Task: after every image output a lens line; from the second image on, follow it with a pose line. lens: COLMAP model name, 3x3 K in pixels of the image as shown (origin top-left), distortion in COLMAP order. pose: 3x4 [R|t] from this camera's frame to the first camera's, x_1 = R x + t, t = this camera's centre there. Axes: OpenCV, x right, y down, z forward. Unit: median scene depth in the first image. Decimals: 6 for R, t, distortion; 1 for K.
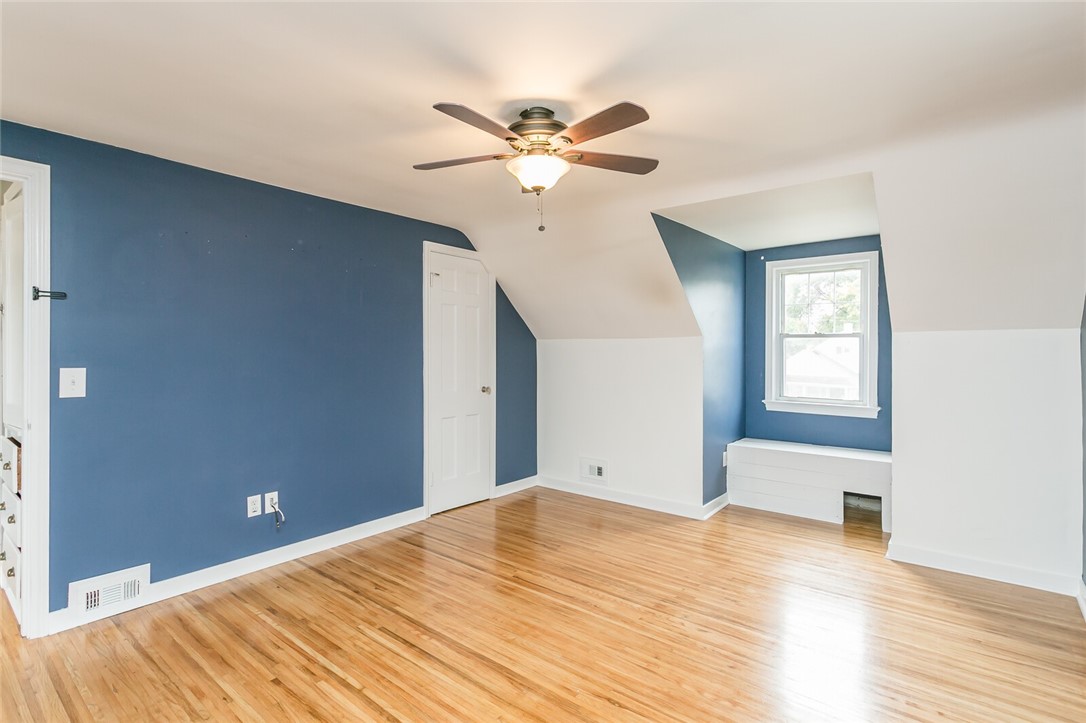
lens RADIAL K [[522.8, 0, 540.8], [0, 522.8, 353.9], [0, 0, 1]] dist [0.002845, 0.000379]
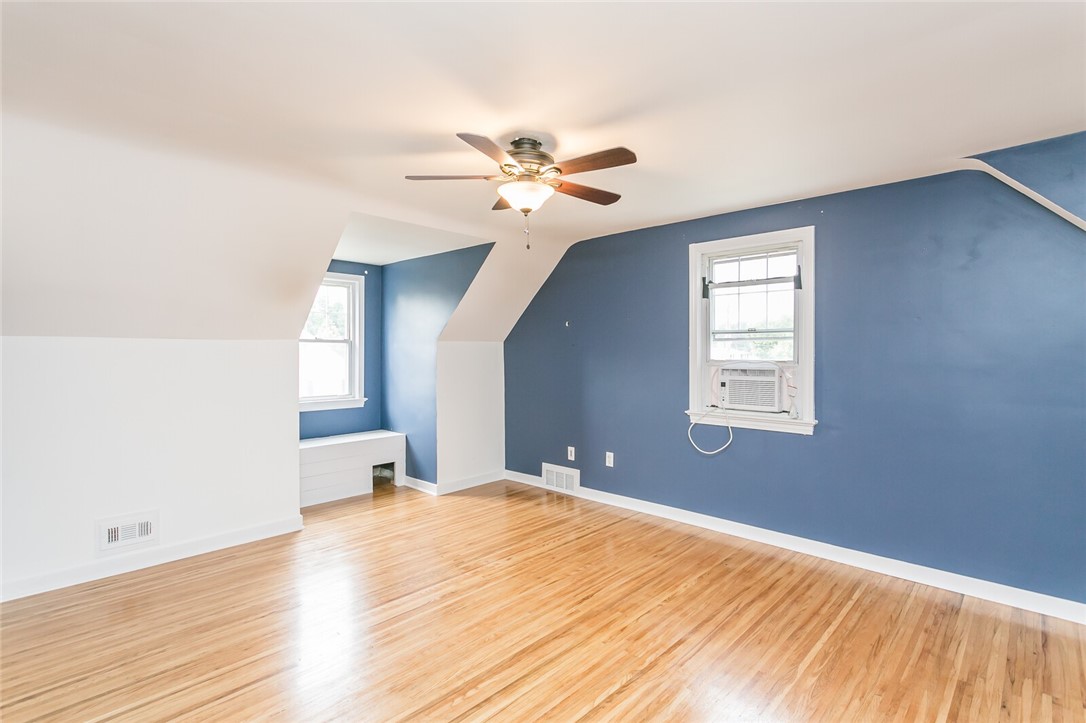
lens RADIAL K [[522.8, 0, 540.5], [0, 522.8, 359.6], [0, 0, 1]] dist [0.002845, 0.000379]
pose [[0.079382, -0.013260, 0.996756, -0.878856], [0.009922, 0.999872, 0.012511, -0.006008], [-0.996795, 0.008897, 0.079504, 0.683271]]
